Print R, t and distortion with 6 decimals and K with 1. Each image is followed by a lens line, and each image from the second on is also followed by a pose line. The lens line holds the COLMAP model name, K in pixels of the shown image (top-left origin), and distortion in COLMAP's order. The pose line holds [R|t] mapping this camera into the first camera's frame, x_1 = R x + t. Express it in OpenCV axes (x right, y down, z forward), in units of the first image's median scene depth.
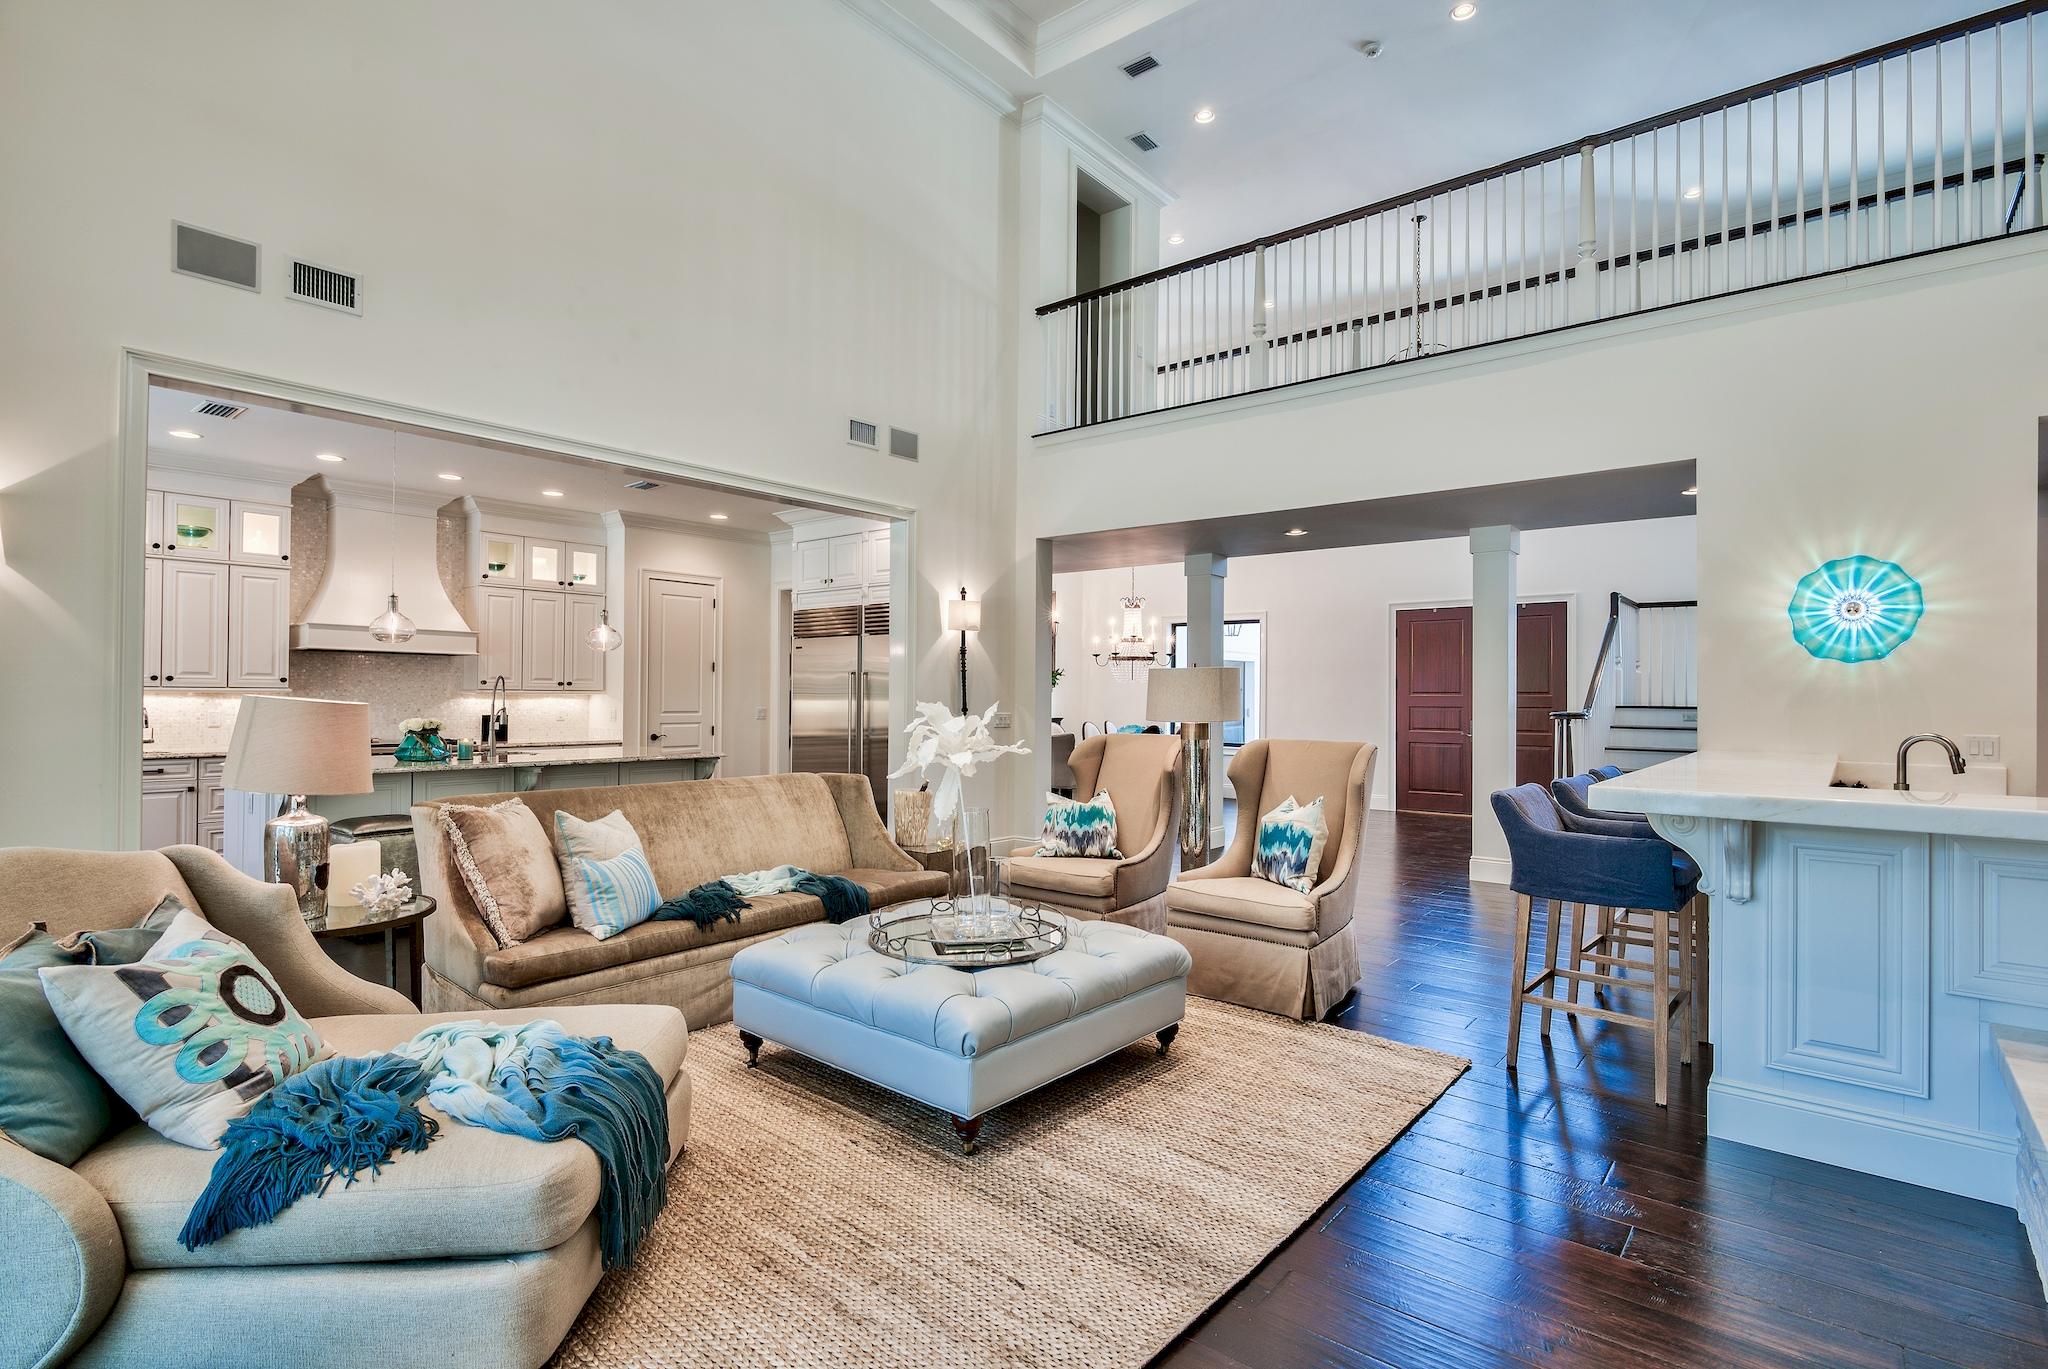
lens RADIAL K [[997.9, 0, 996.5], [0, 997.9, 683.9], [0, 0, 1]] dist [-0.001074, -0.000803]
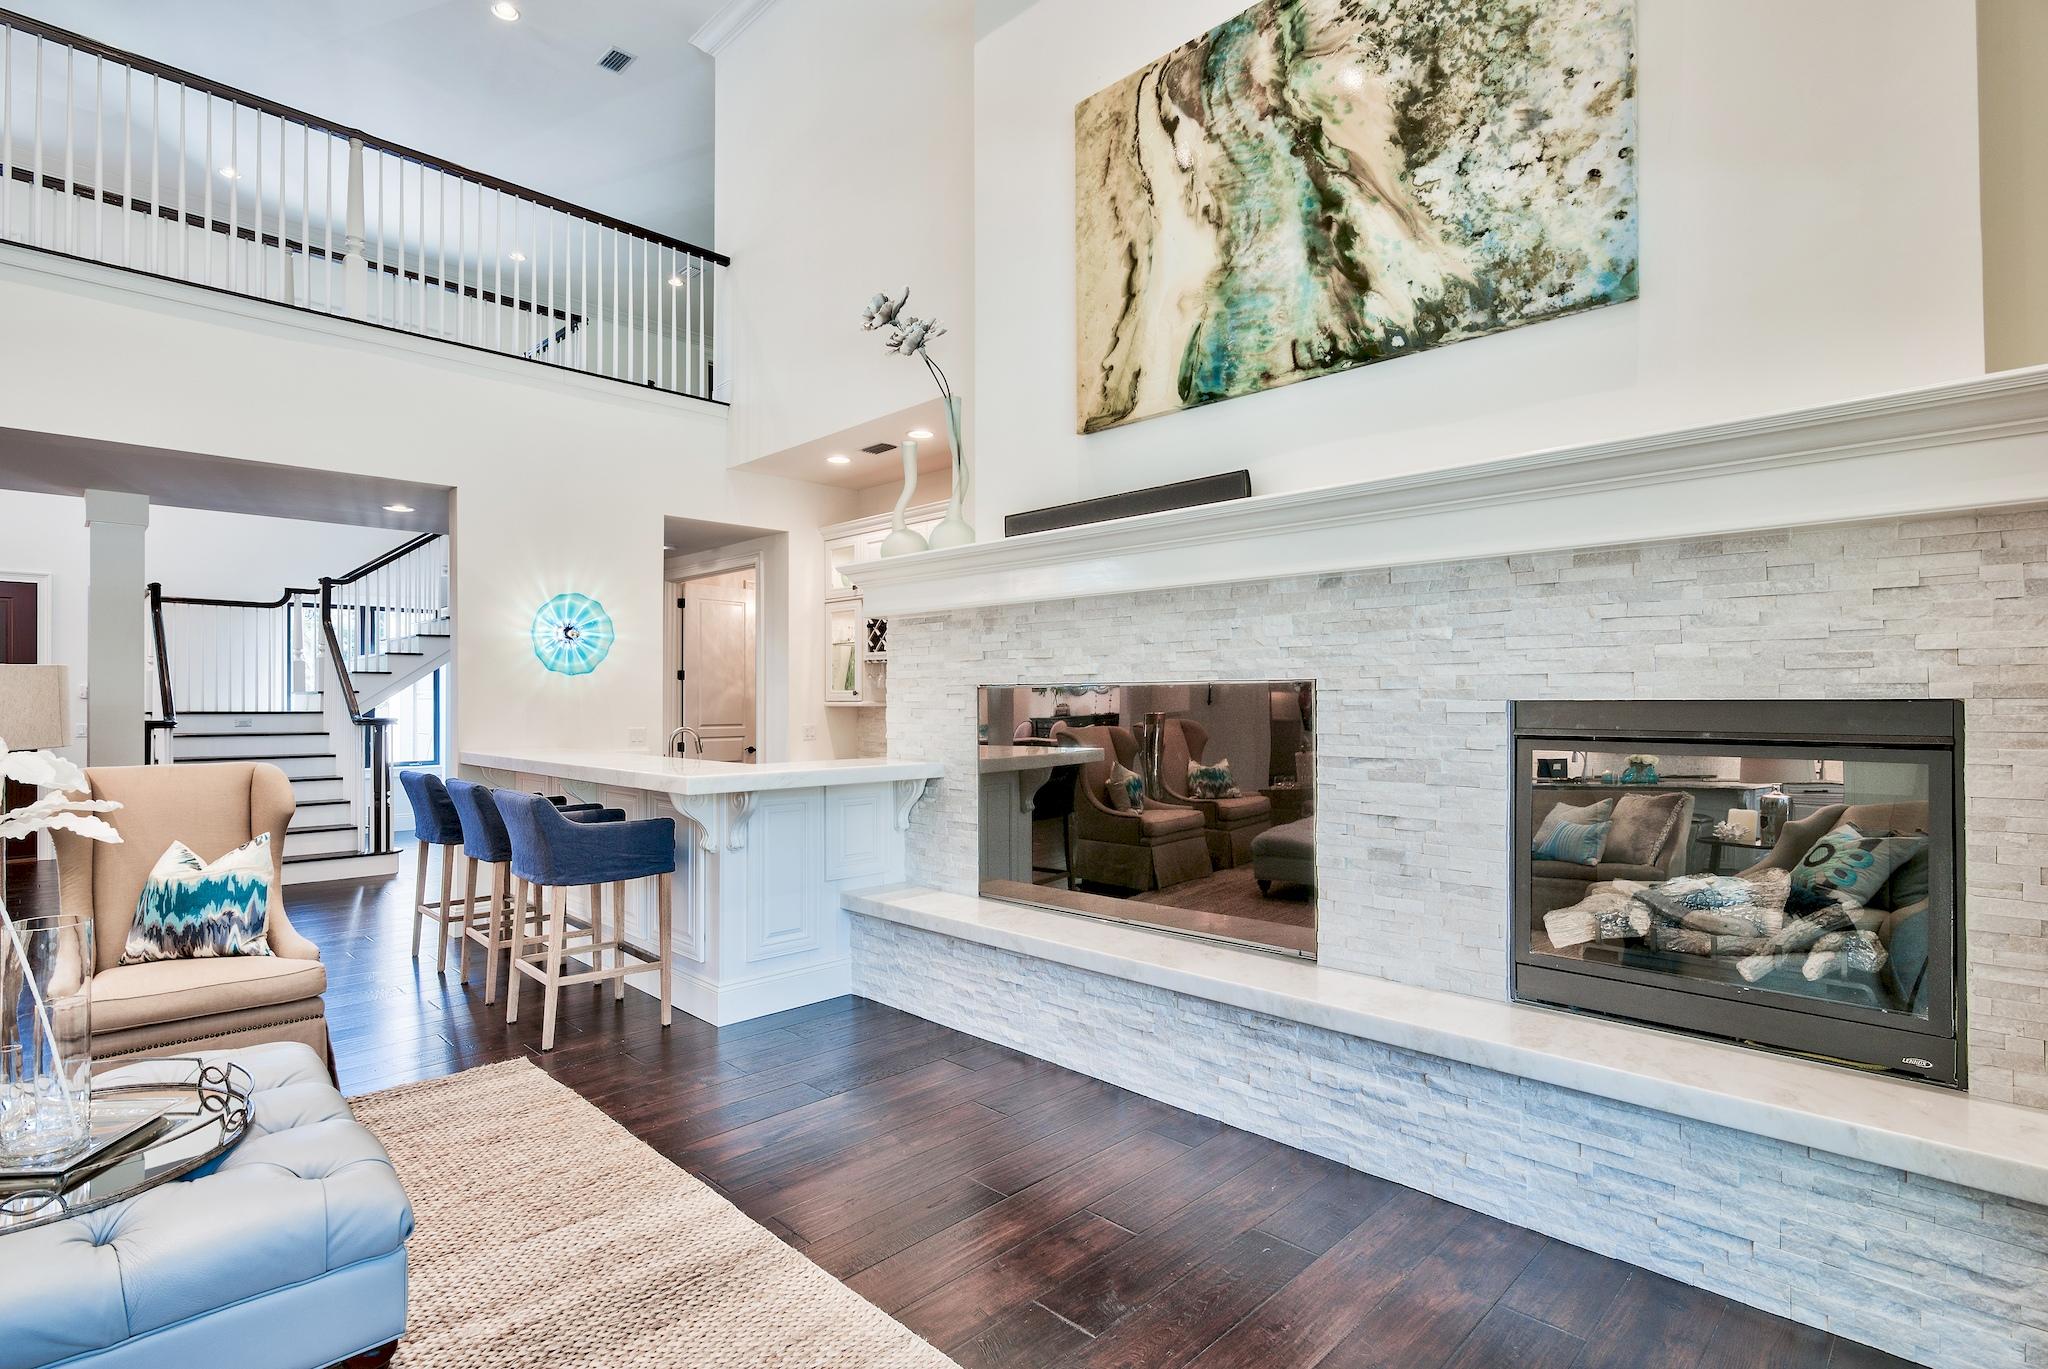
lens RADIAL K [[1011.7, 0, 1025.5], [0, 1011.7, 690.5], [0, 0, 1]] dist [-0.002044, -0.000542]
pose [[0.069127, 0.001203, 0.997607, -0.369236], [-0.006296, 0.999980, -0.000769, -0.003588], [-0.997588, -0.006227, 0.069133, 0.284792]]
